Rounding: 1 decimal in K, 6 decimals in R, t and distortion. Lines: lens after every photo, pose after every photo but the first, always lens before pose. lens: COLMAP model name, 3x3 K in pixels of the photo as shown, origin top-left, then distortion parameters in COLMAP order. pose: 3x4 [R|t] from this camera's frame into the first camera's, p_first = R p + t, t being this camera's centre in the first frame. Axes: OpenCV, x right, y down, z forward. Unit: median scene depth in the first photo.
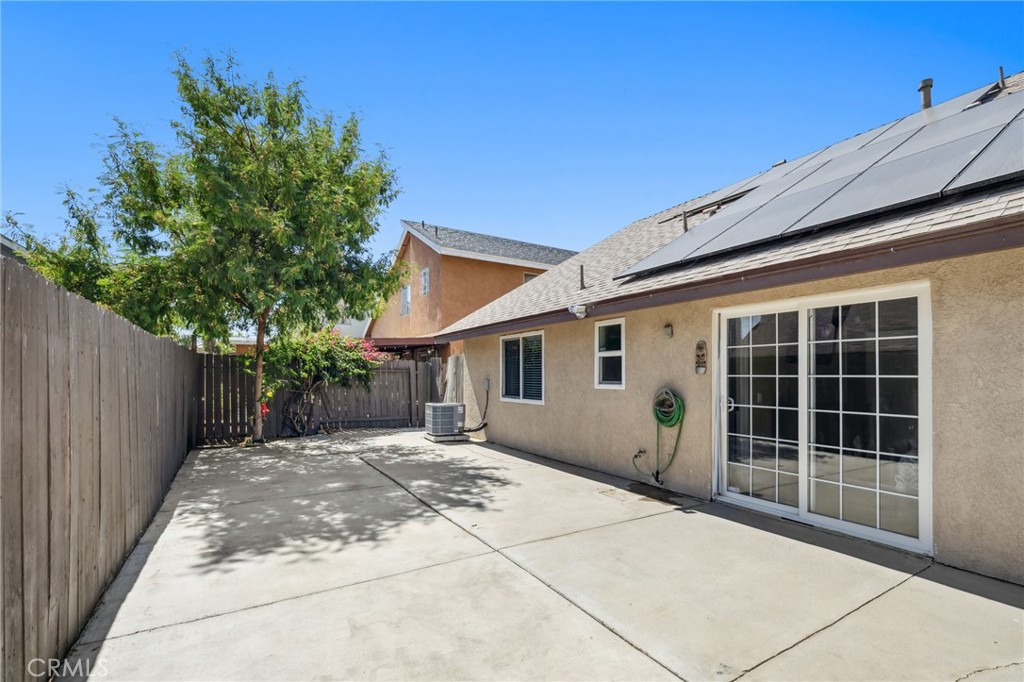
lens RADIAL K [[447.3, 0, 504.8], [0, 447.3, 375.7], [0, 0, 1]] dist [0.000257, 0.000471]
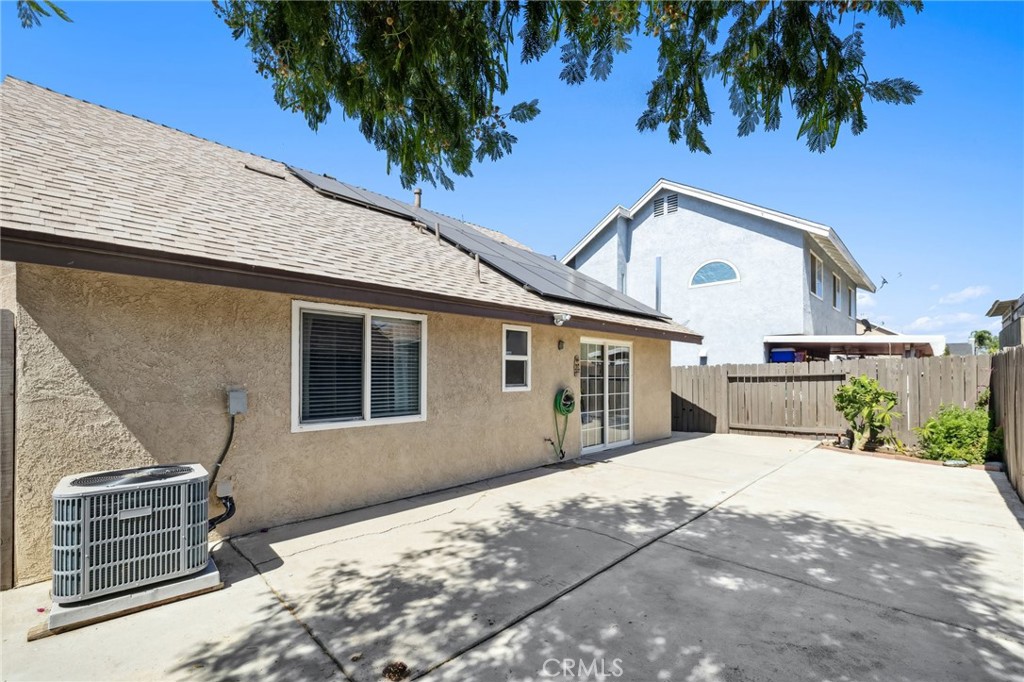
lens RADIAL K [[447.3, 0, 507.8], [0, 447.3, 369.0], [0, 0, 1]] dist [0.000257, 0.000471]
pose [[-0.256766, 0.009084, 0.966431, -0.893674], [-0.000617, 0.999954, -0.009563, -0.014344], [-0.966473, -0.003052, -0.256749, 1.478570]]
